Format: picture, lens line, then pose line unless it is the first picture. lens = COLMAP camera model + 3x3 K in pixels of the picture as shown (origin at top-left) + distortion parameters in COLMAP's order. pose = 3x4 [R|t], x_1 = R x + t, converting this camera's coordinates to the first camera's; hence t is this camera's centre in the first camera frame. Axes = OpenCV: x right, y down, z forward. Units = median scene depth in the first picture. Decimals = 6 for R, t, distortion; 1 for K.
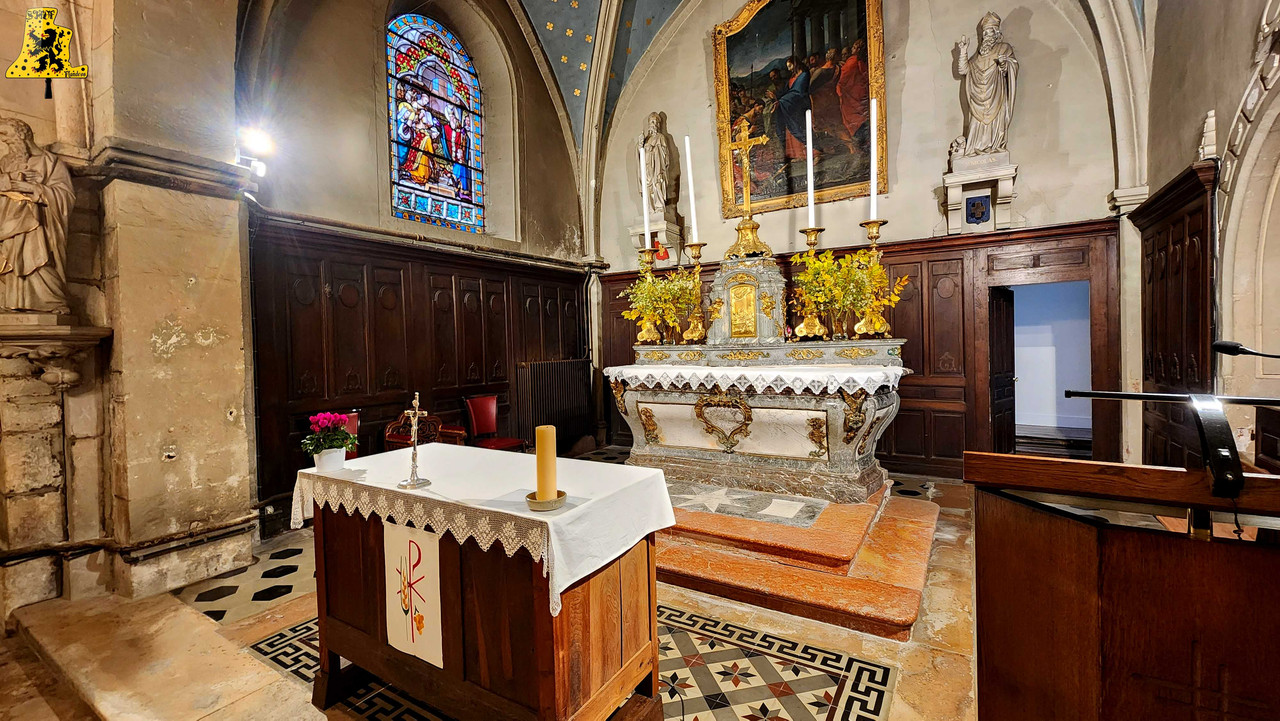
lens RADIAL K [[529.2, 0, 634.5], [0, 529.2, 352.9], [0, 0, 1]] dist [0.001568, -0.000585]
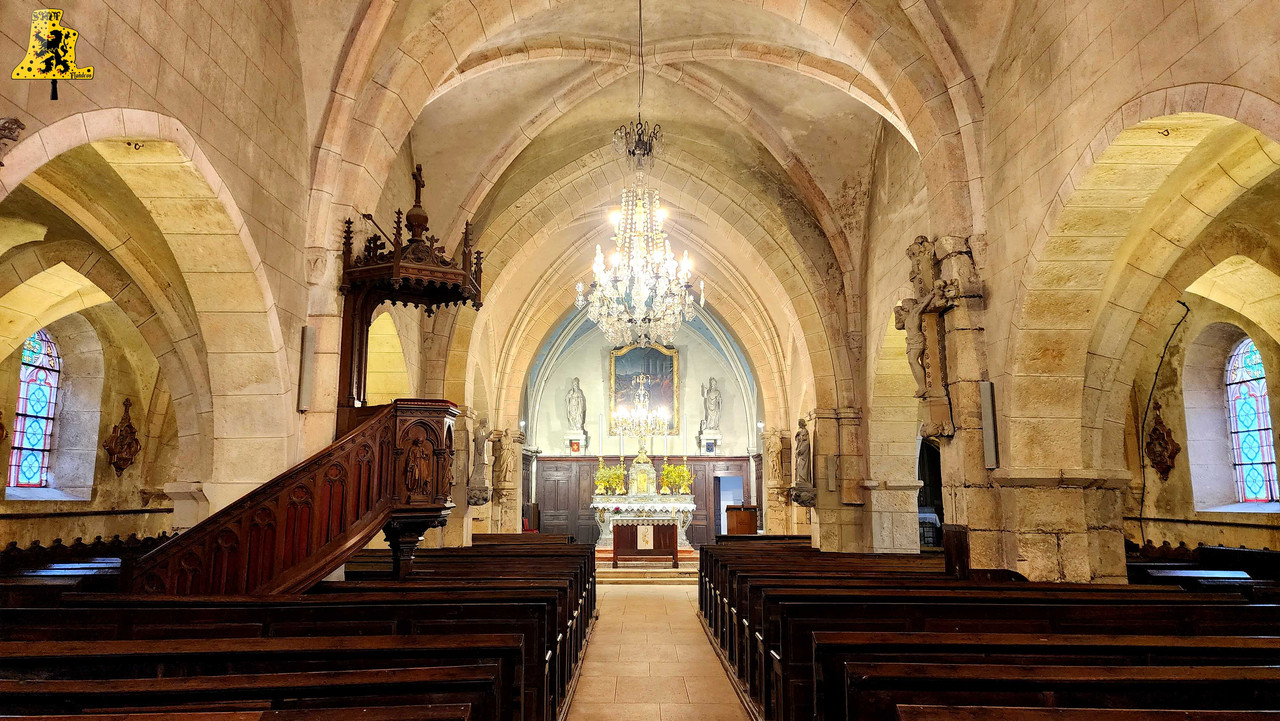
lens RADIAL K [[848.3, 0, 635.6], [0, 848.3, 367.1], [0, 0, 1]] dist [0.067735, -0.064406]
pose [[0.844729, 0.105371, 0.524719, -1.693521], [-0.011152, 0.983680, -0.179583, 0.091078], [-0.535079, 0.145847, 0.832117, -2.094579]]
